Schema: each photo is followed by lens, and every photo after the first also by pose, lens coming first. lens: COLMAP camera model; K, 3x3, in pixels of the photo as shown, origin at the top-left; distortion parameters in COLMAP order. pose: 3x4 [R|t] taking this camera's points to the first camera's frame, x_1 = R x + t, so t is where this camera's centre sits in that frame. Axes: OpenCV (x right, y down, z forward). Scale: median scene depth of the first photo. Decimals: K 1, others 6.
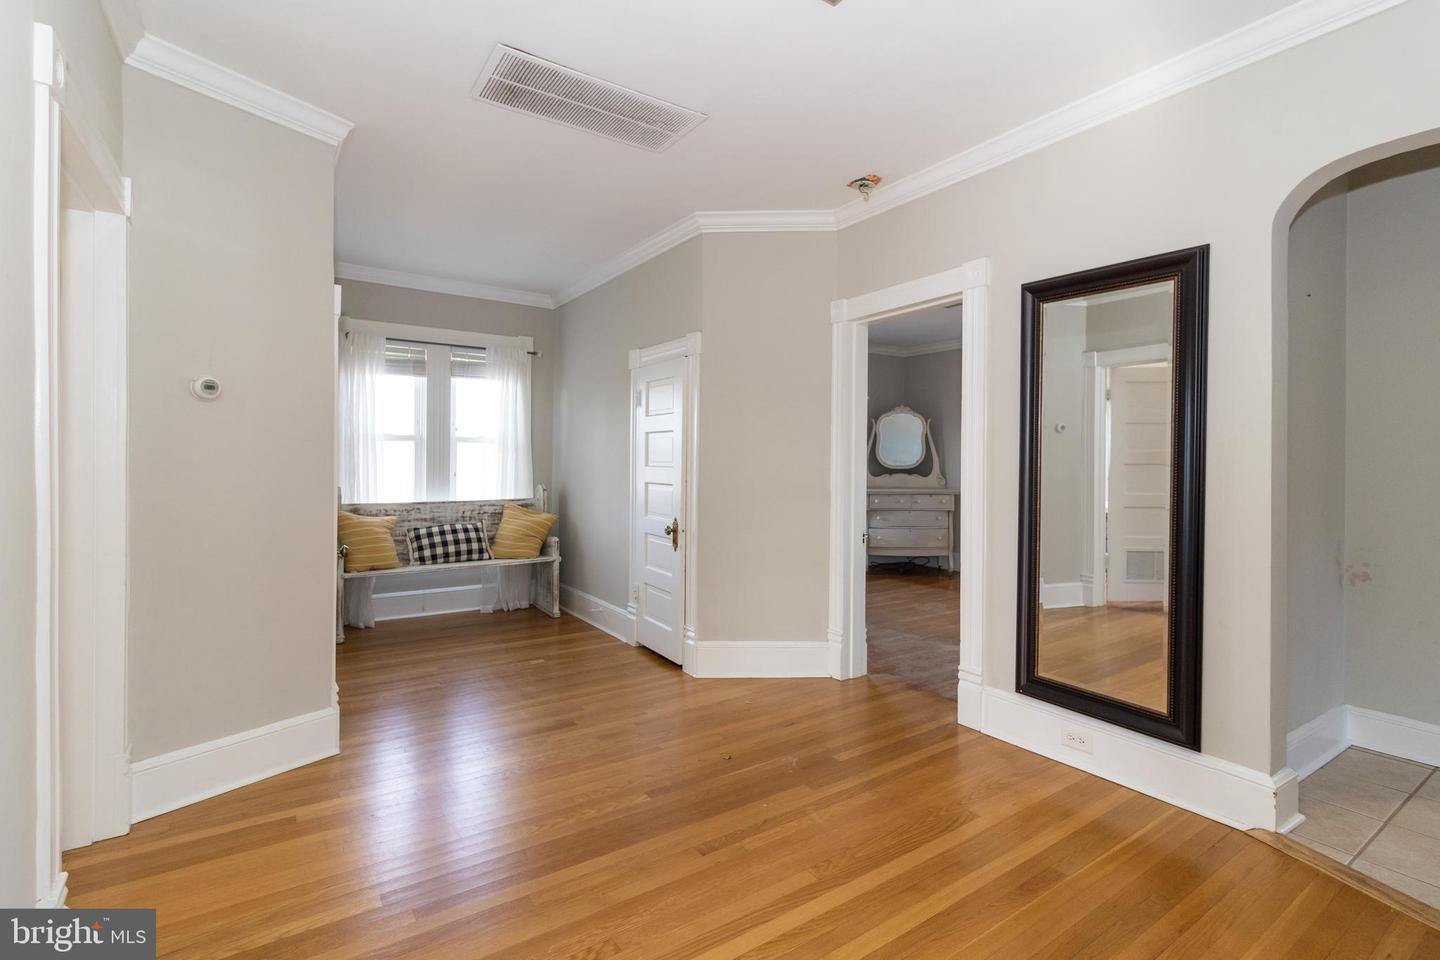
lens RADIAL K [[672.6, 0, 731.3], [0, 672.6, 458.5], [0, 0, 1]] dist [-0.000718, -0.000171]
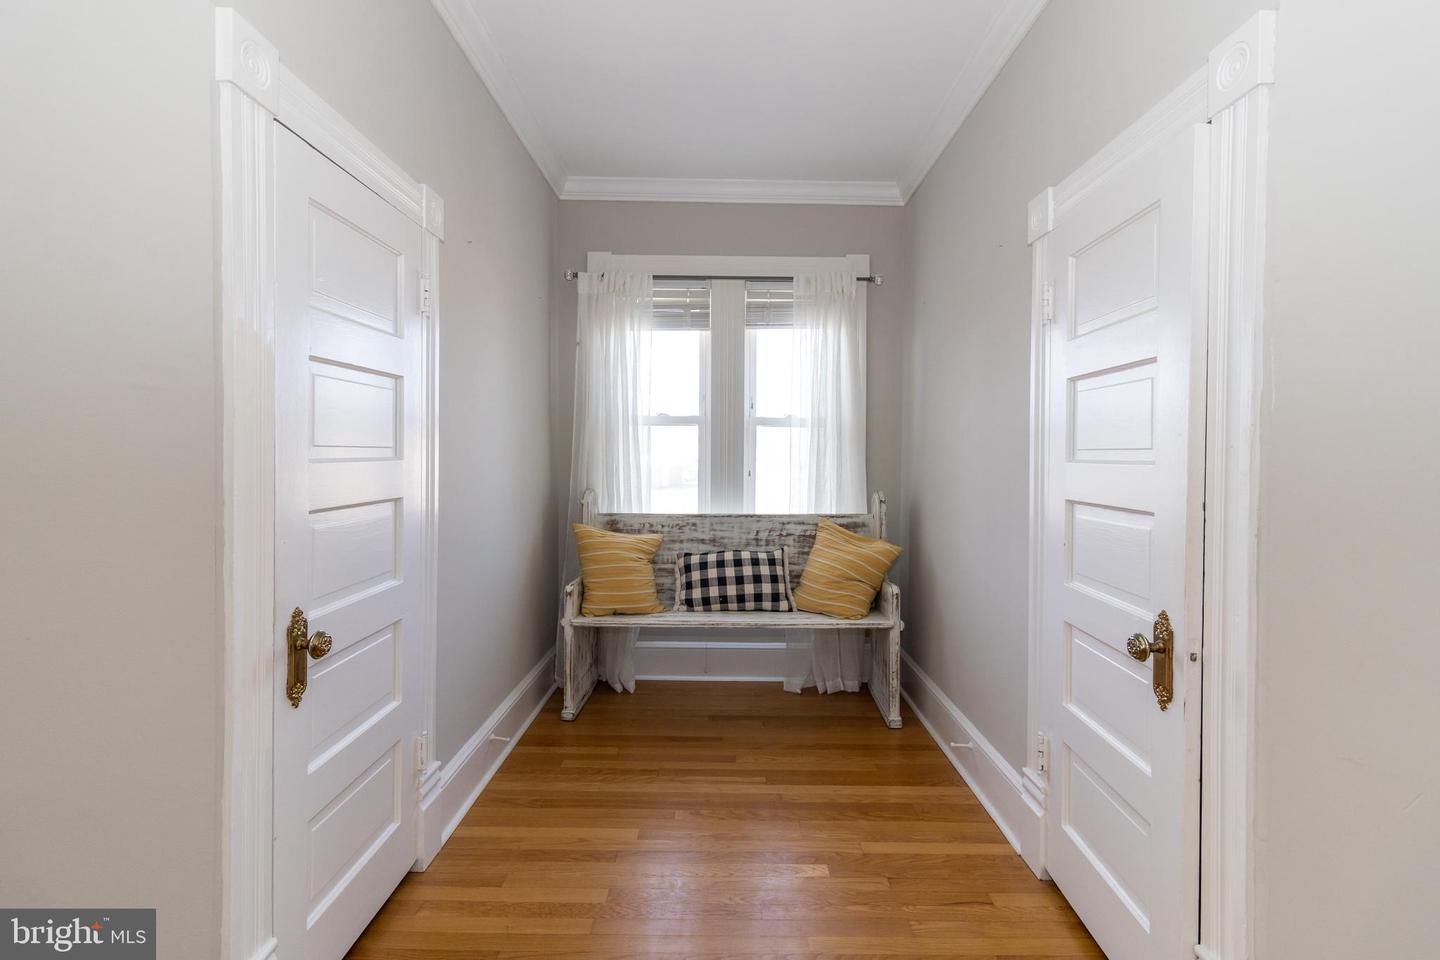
lens RADIAL K [[676.8, 0, 721.0], [0, 676.8, 461.6], [0, 0, 1]] dist [0.001326, 0.000590]
pose [[0.820740, 0.003492, -0.571292, -0.055182], [0.001054, 0.999970, 0.007626, 0.006651], [0.571301, -0.006861, 0.820712, 0.455821]]
